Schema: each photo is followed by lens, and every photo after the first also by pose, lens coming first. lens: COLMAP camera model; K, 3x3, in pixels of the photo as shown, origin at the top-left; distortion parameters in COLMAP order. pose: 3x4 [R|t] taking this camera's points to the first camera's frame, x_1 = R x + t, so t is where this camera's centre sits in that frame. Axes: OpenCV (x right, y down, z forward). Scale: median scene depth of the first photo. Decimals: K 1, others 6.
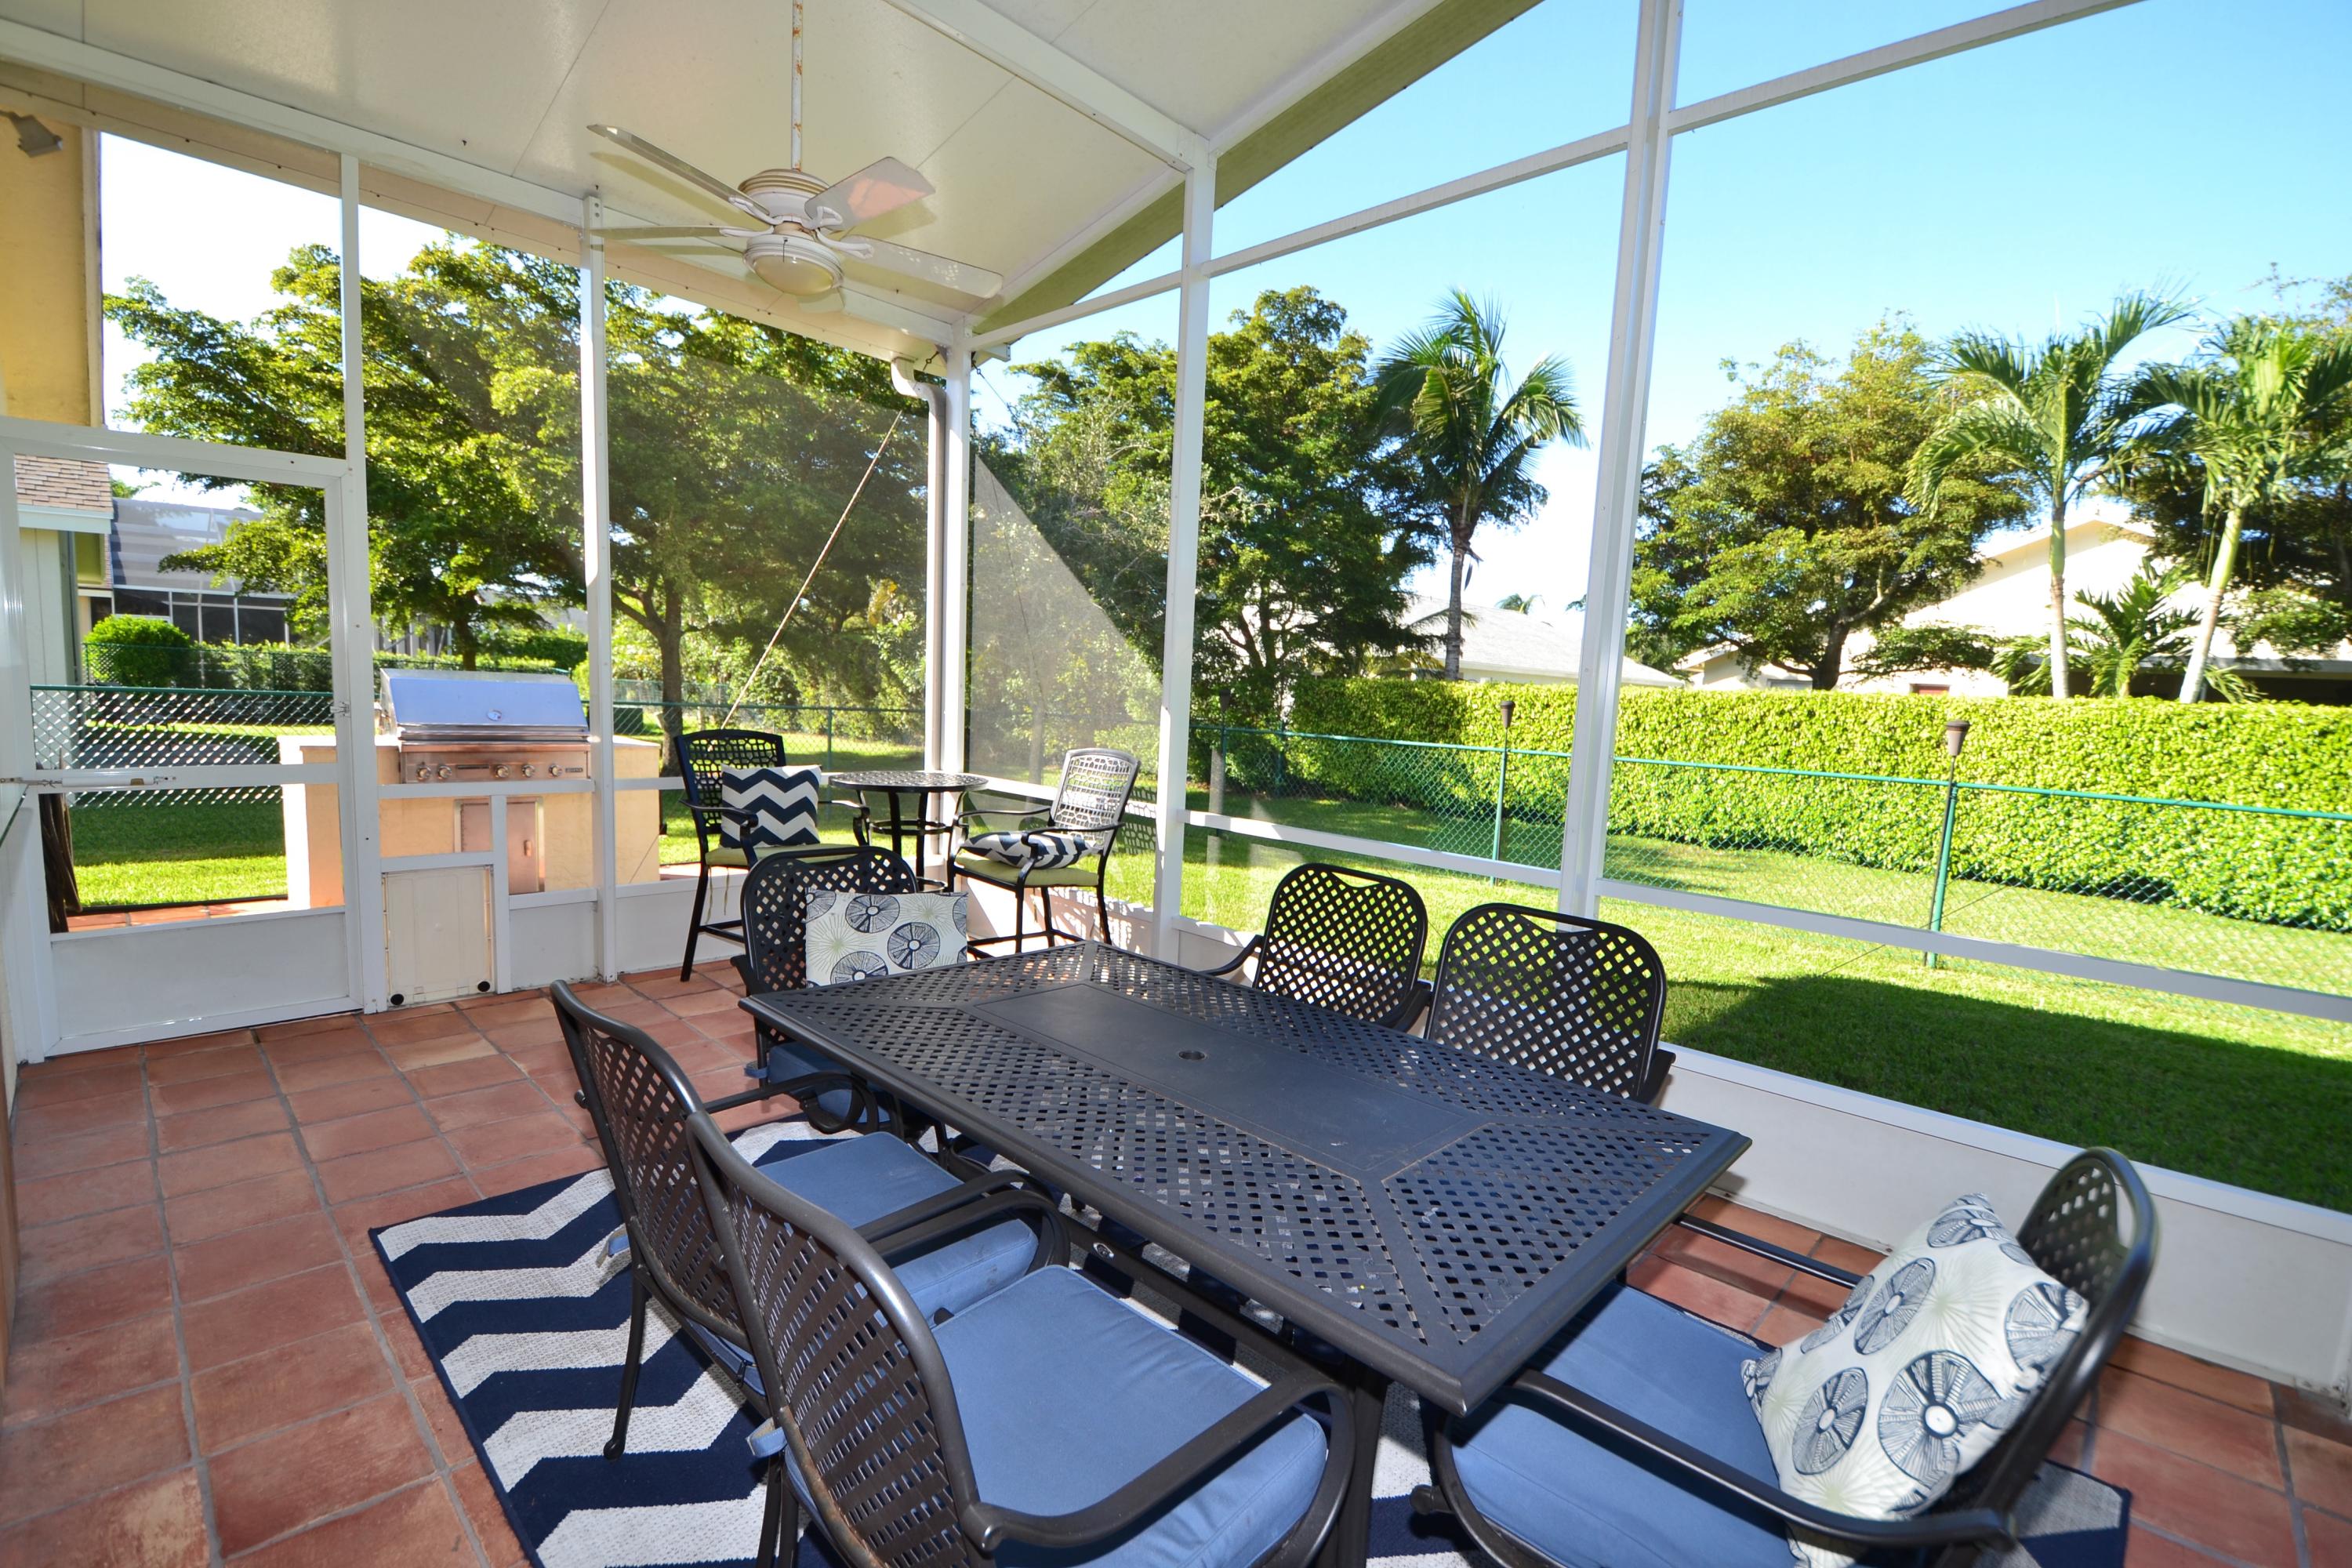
lens RADIAL K [[1037.8, 0, 1175.7], [0, 1037.8, 800.4], [0, 0, 1]] dist [0.020994, -0.025783]
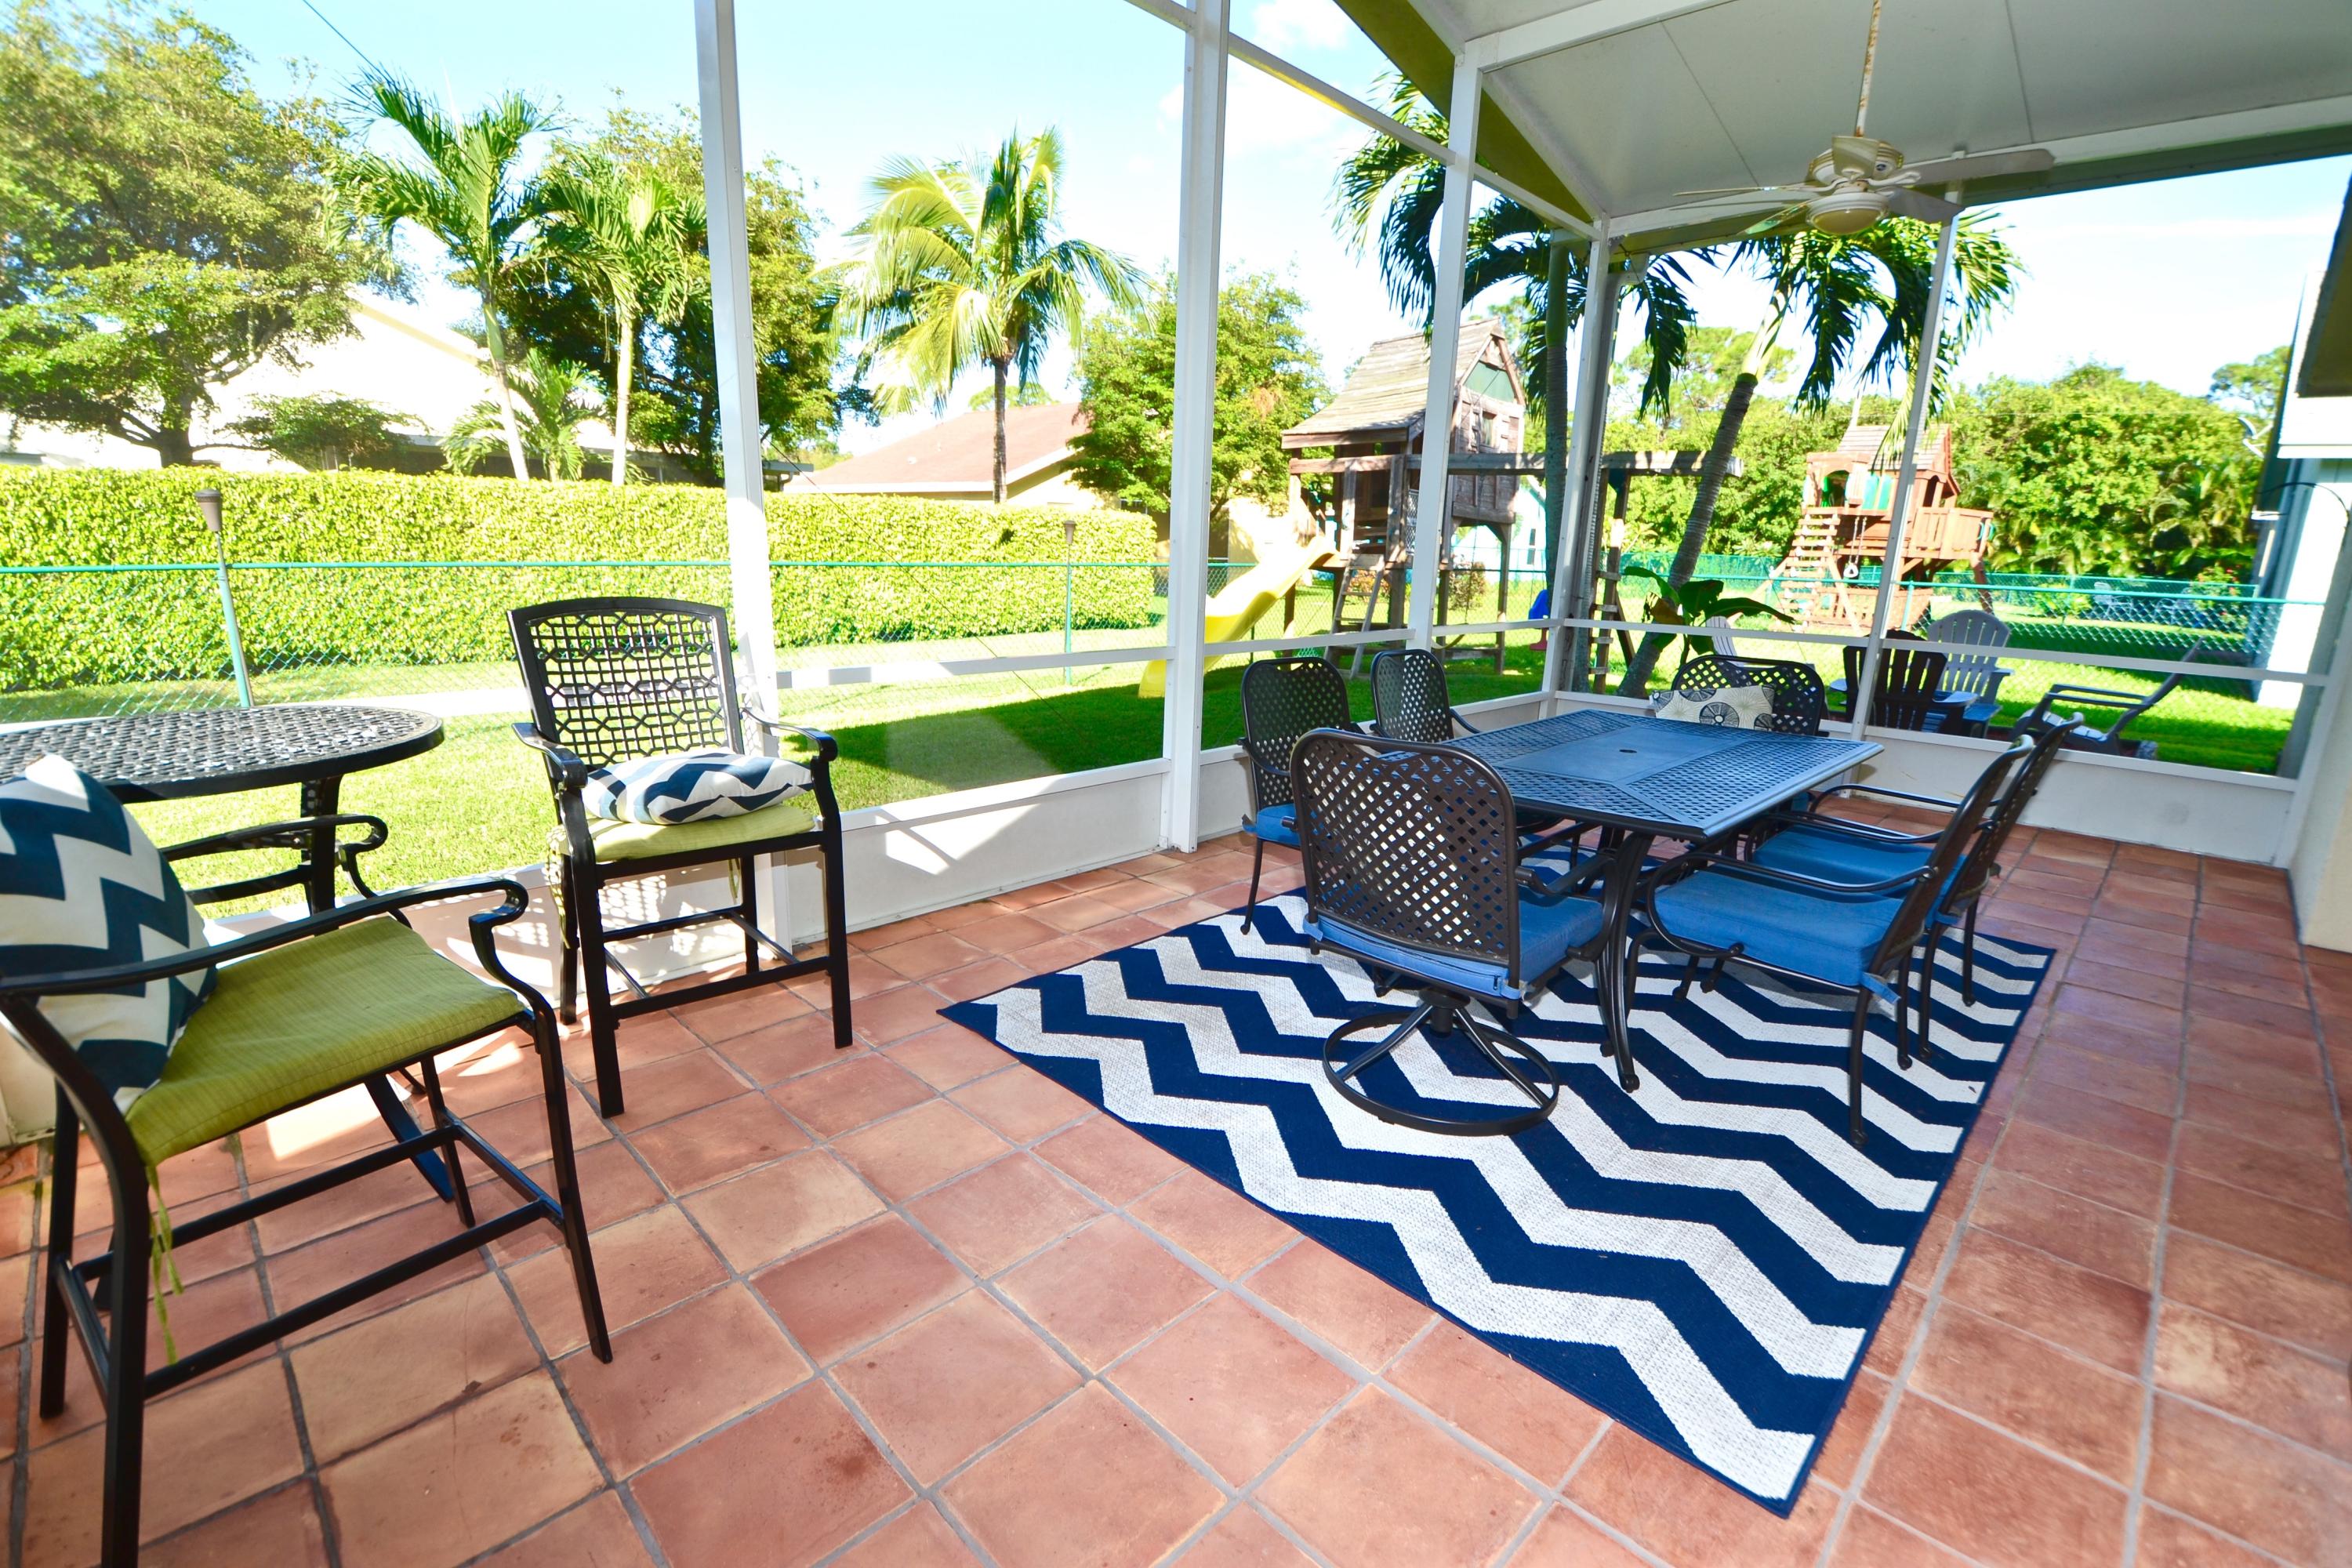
lens RADIAL K [[1046.5, 0, 1174.6], [0, 1046.5, 801.1], [0, 0, 1]] dist [0.003973, -0.013972]
pose [[0.018060, -0.289784, 0.956922, -0.270261], [0.082757, 0.954227, 0.287406, -0.034520], [-0.996406, 0.074002, 0.041215, 0.284688]]
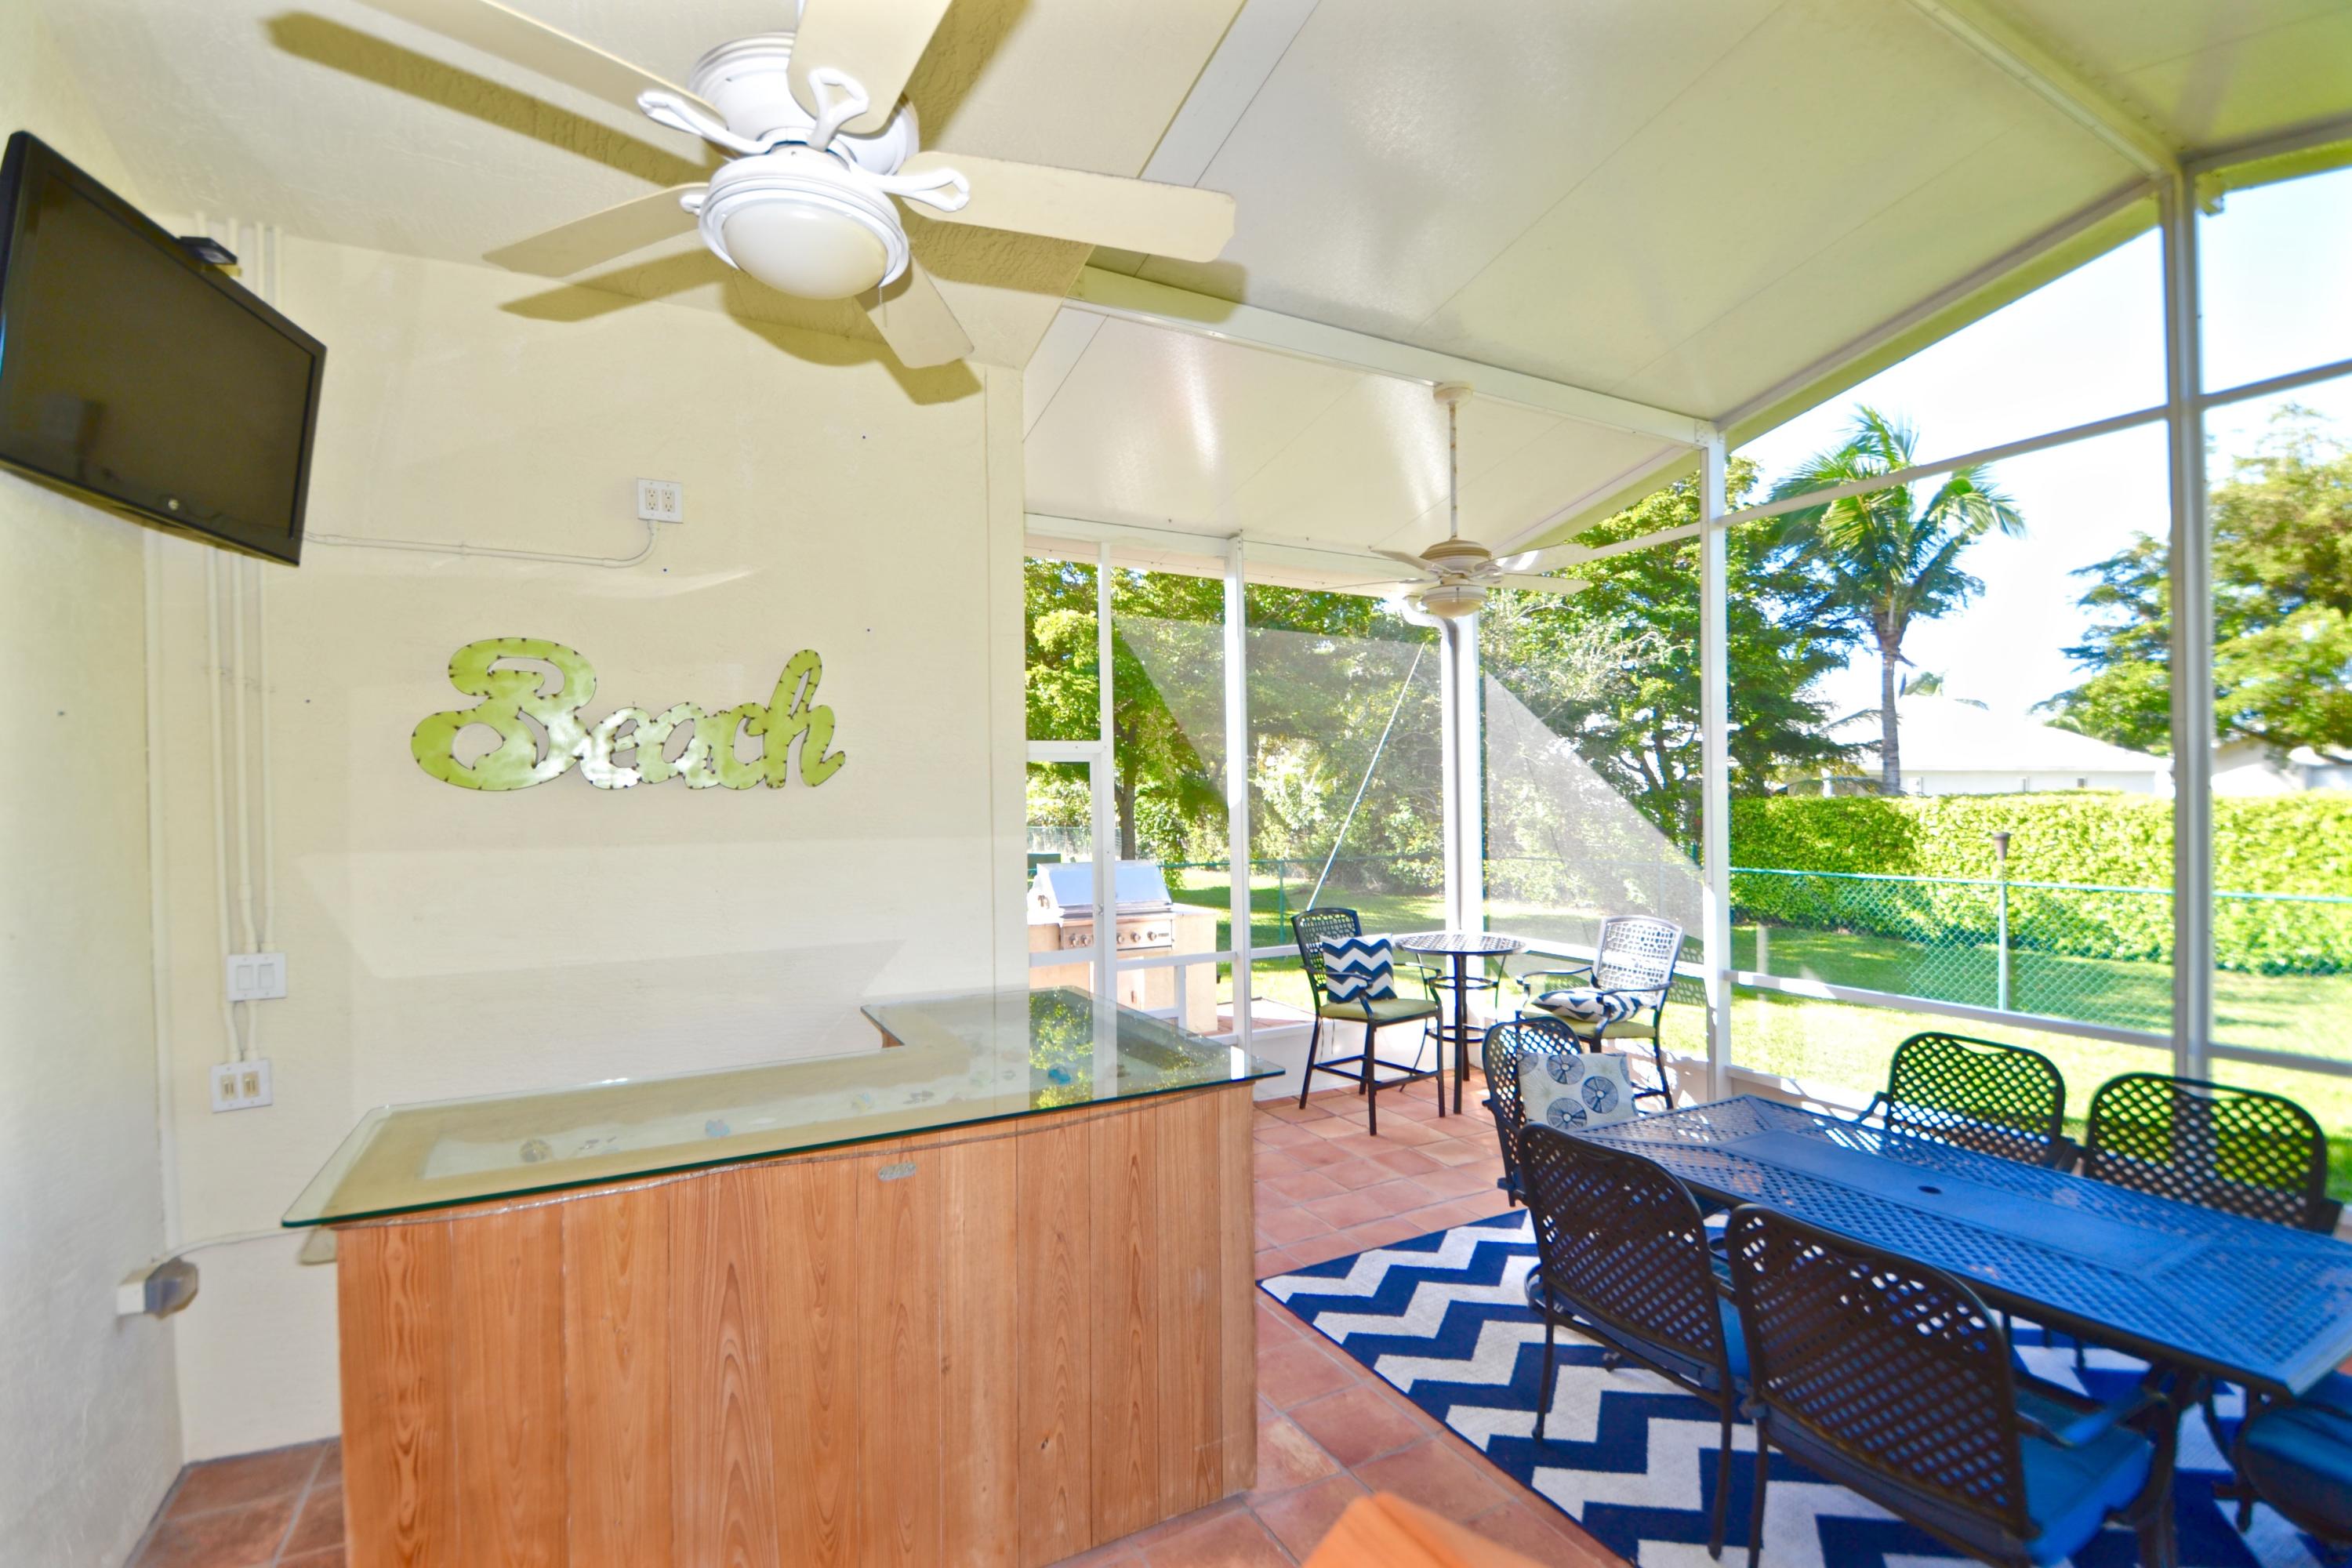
lens RADIAL K [[1039.0, 0, 1176.3], [0, 1039.0, 800.1], [0, 0, 1]] dist [0.020116, -0.023871]
pose [[0.950628, -0.058691, -0.304731, -0.085118], [0.023979, 0.992909, -0.116431, -0.023302], [0.309404, 0.103376, 0.945295, -0.118638]]
